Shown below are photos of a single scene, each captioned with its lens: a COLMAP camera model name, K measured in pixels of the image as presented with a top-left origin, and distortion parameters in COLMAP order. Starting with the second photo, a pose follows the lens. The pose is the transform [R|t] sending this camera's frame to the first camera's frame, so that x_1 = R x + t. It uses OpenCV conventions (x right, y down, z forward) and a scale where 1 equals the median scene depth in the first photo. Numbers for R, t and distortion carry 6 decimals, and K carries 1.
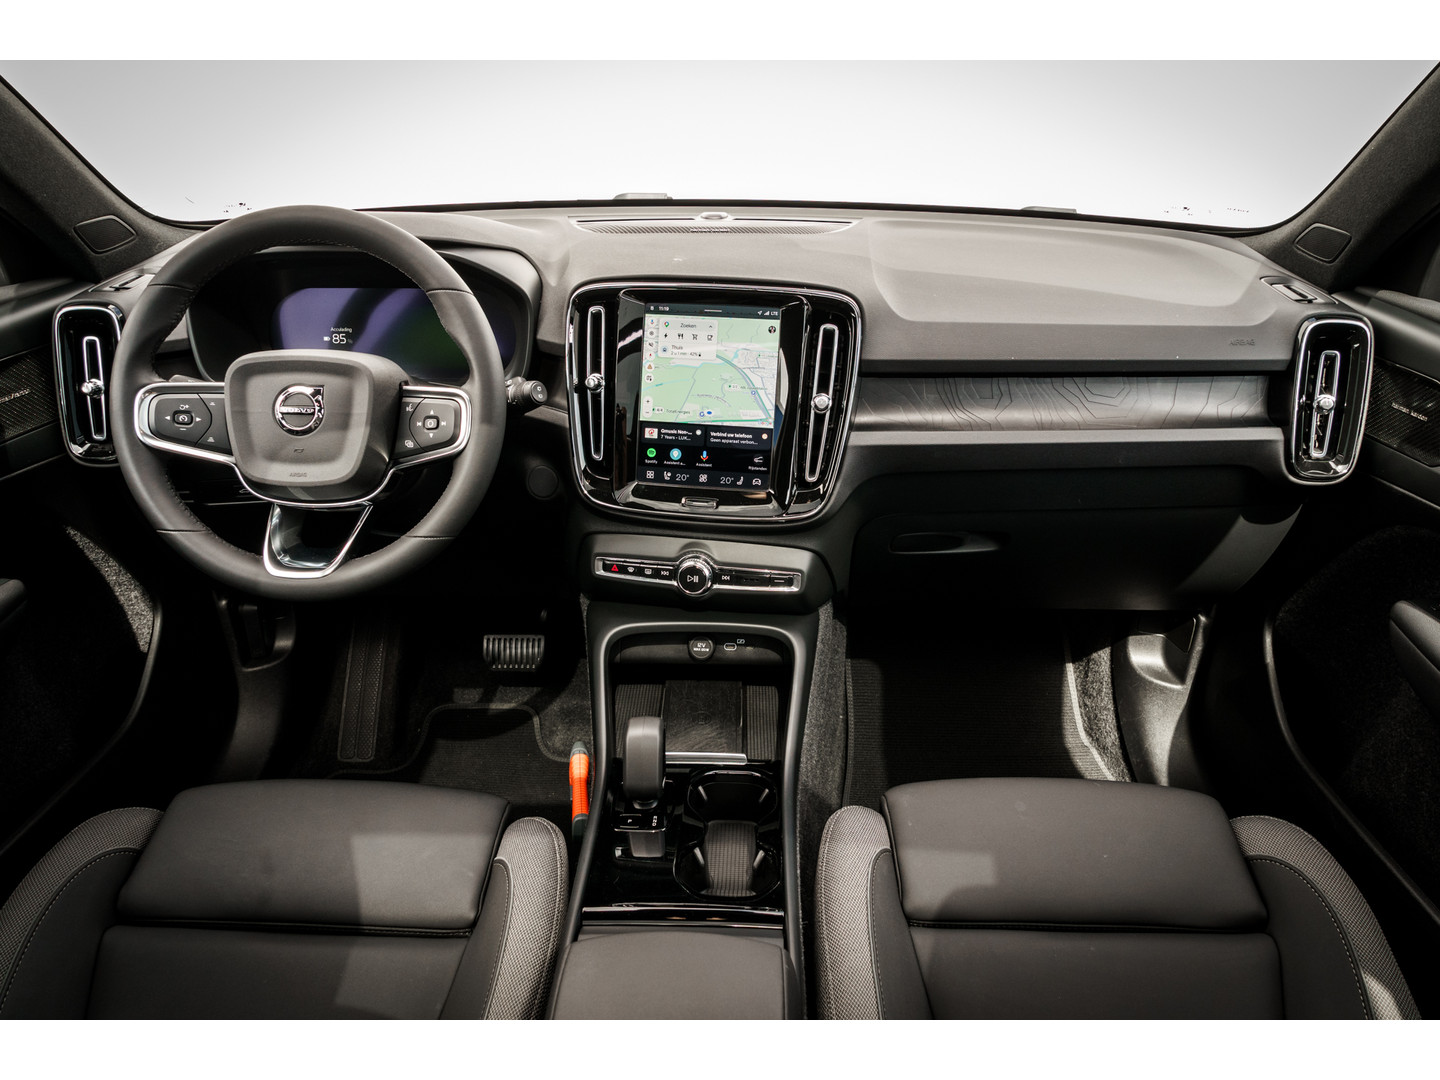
lens RADIAL K [[987.5, 0, 724.4], [0, 987.5, 532.7], [0, 0, 1]] dist [-0.017270, 0.009908]
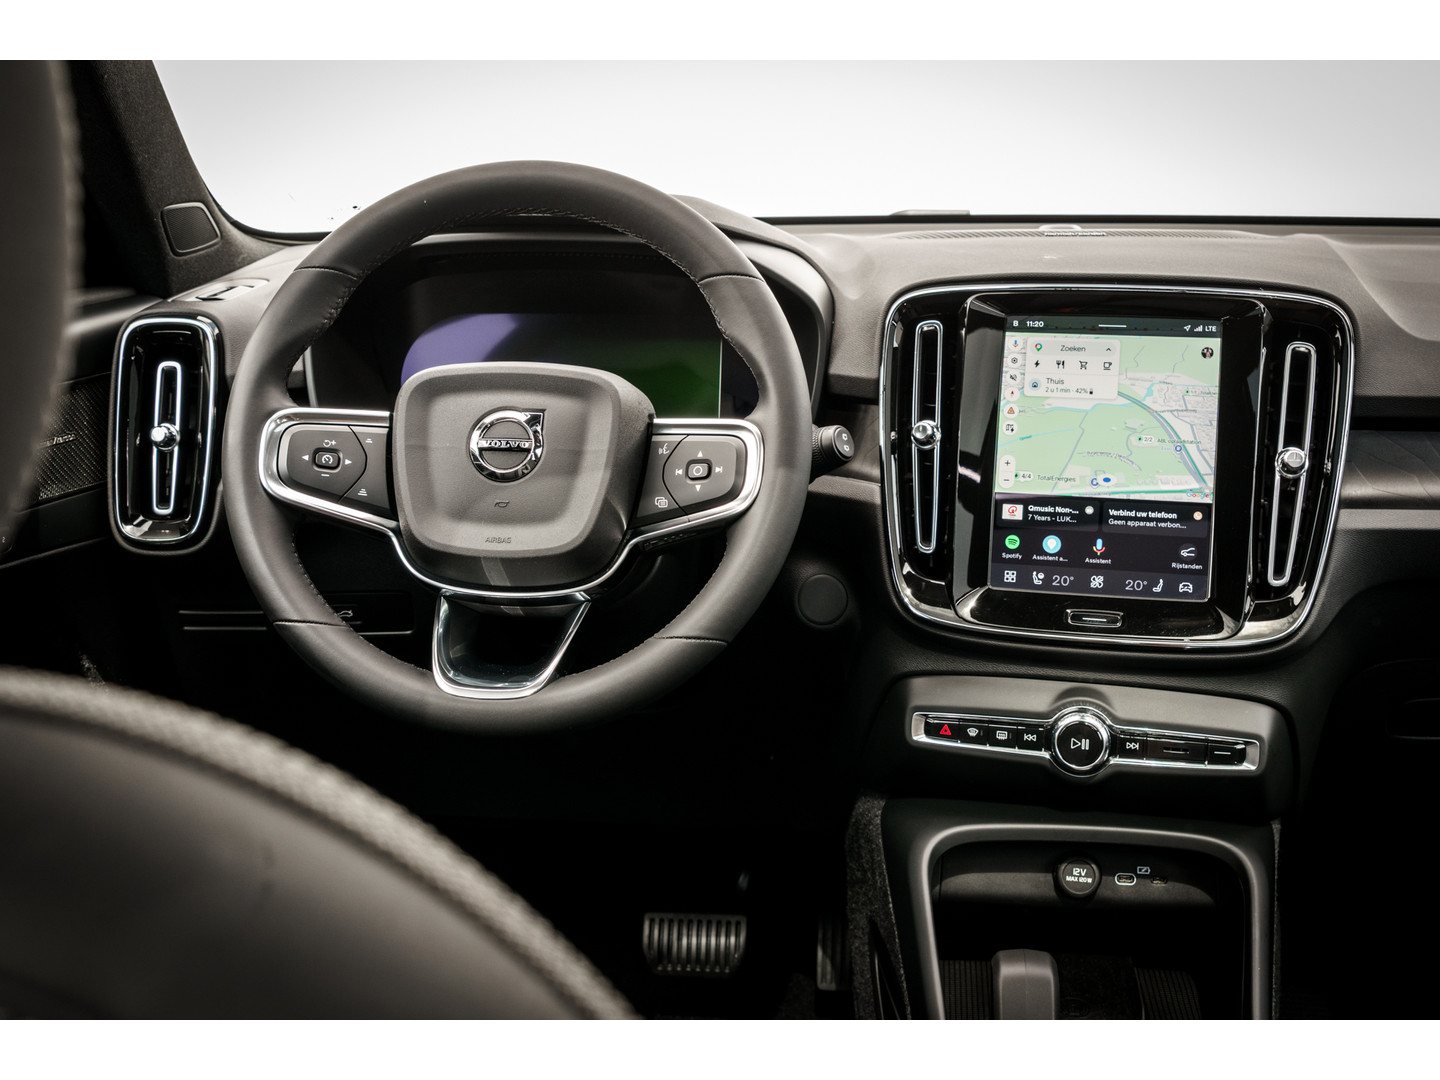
lens RADIAL K [[1748.8, 0, 719.1], [0, 1748.8, 538.4], [0, 0, 1]] dist [0.011789, 0.000000]
pose [[0.995701, 0.014047, -0.091556, -0.161565], [-0.033822, 0.975320, -0.218191, 0.171278], [0.086232, 0.220350, 0.971602, -0.110456]]
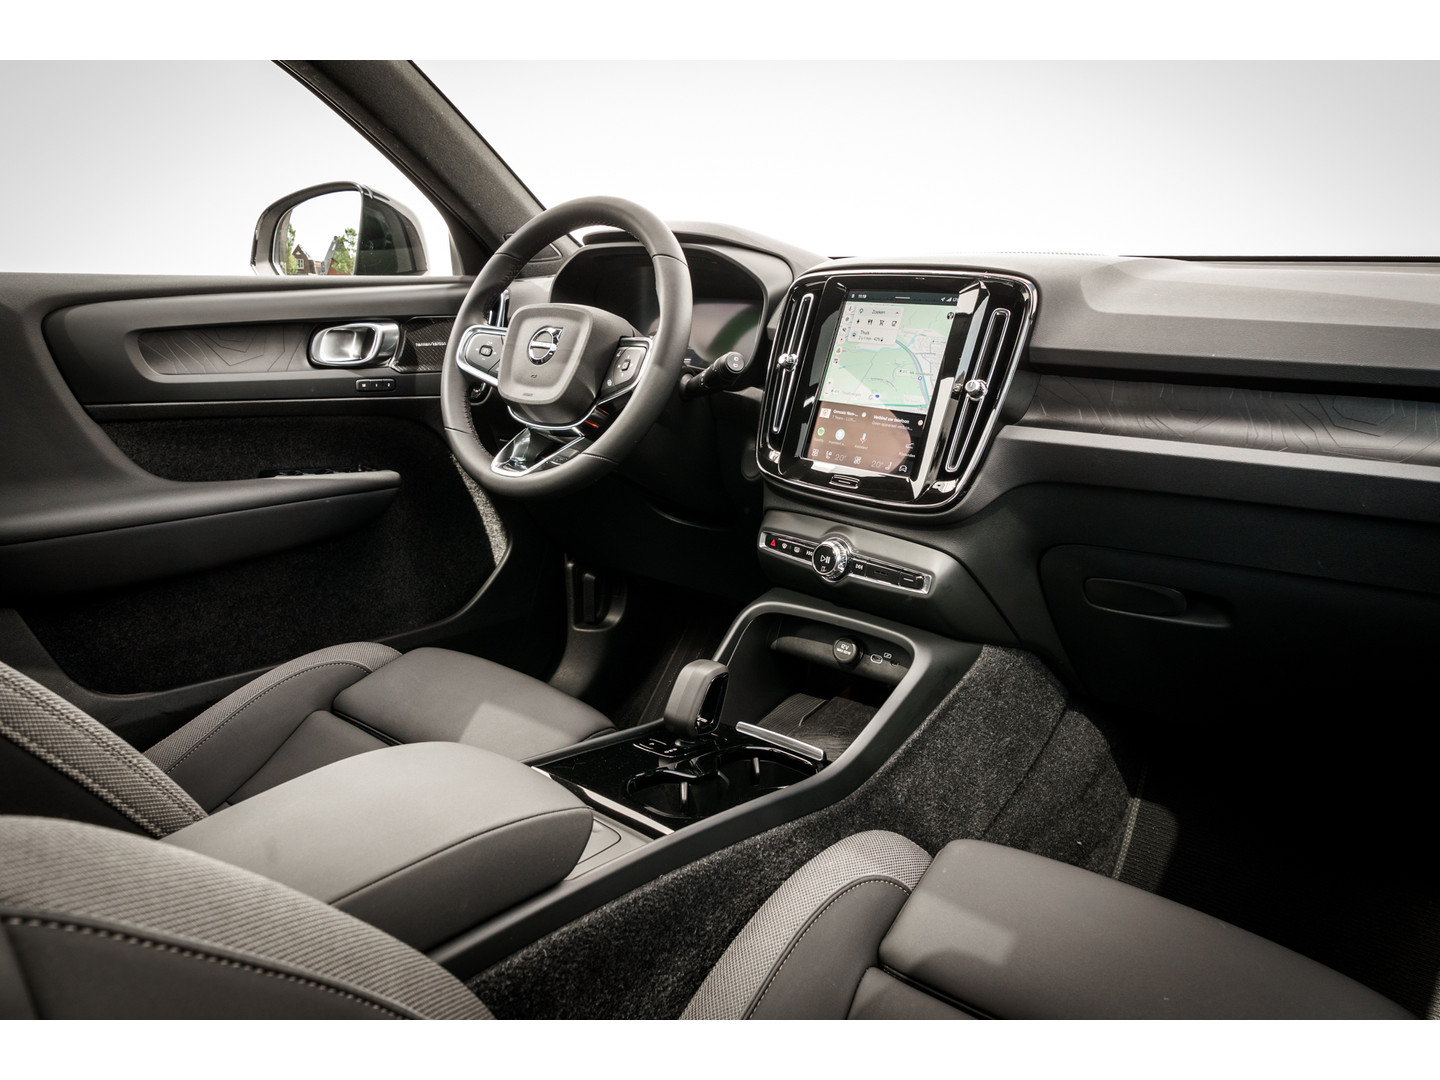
lens RADIAL K [[987.5, 0, 726.4], [0, 987.5, 537.2], [0, 0, 1]] dist [-0.017270, 0.009908]
pose [[0.799589, 0.159677, -0.578931, 0.459098], [-0.269481, 0.956901, -0.108266, 0.160812], [0.536692, 0.242579, 0.808157, 0.160797]]
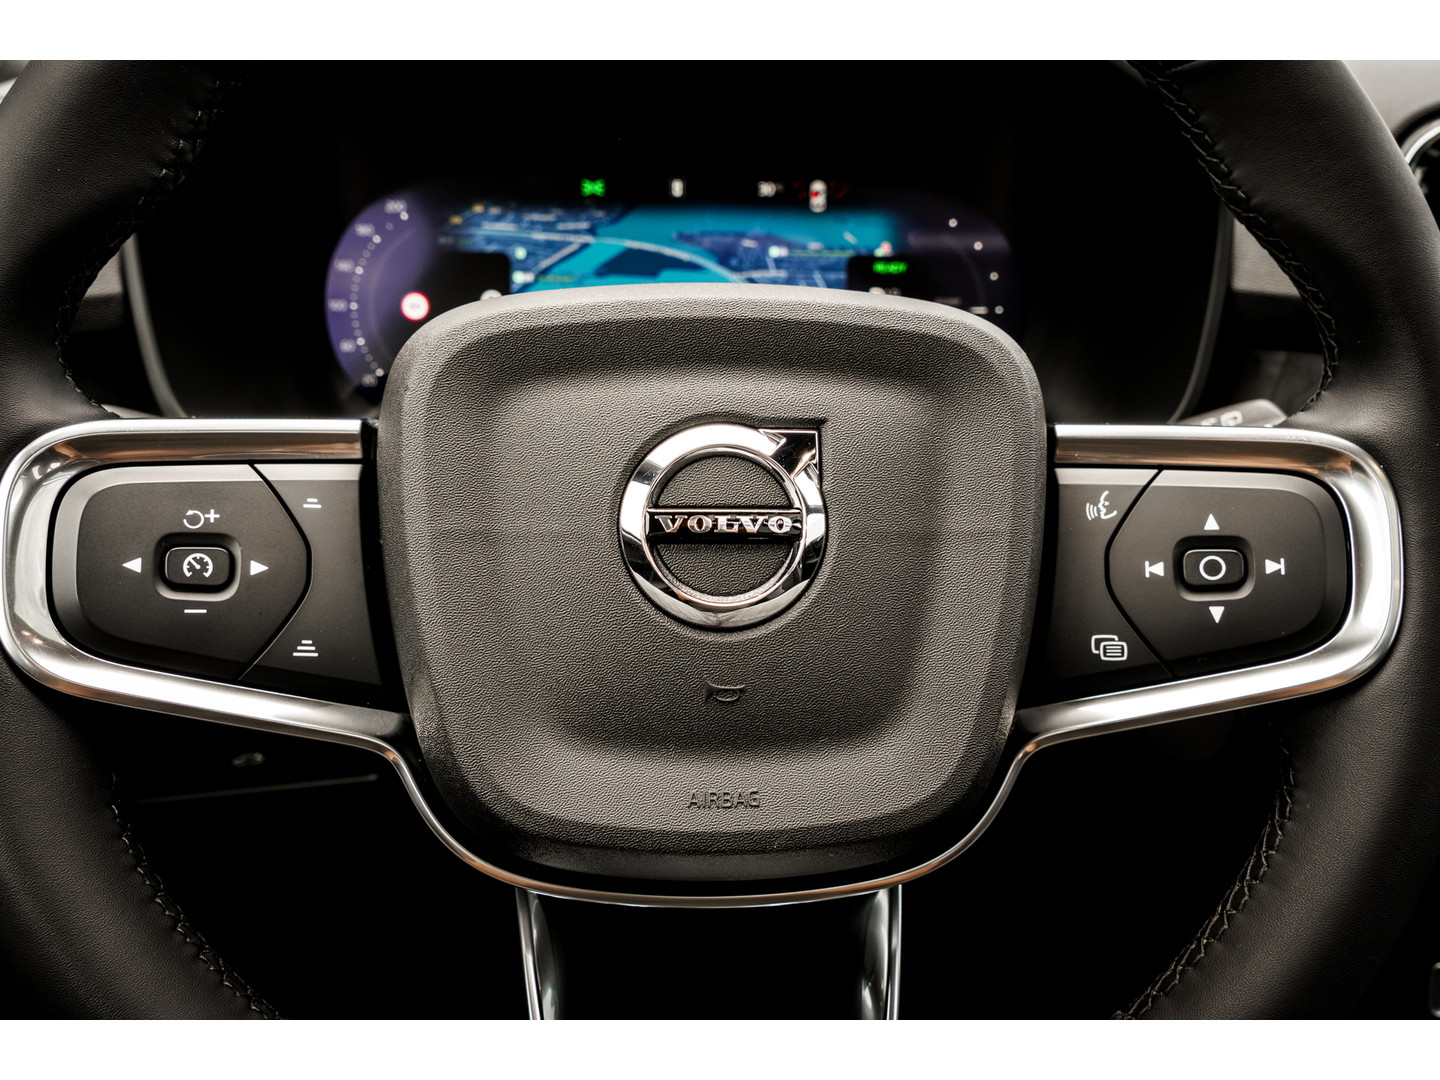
lens RADIAL K [[1333.5, 0, 723.4], [0, 1333.5, 538.1], [0, 0, 1]] dist [0.031530, 0.000000]
pose [[0.997186, -0.019273, 0.072452, -0.409693], [0.026274, 0.994941, -0.096960, -0.080661], [-0.070217, 0.098590, 0.992648, 0.610935]]
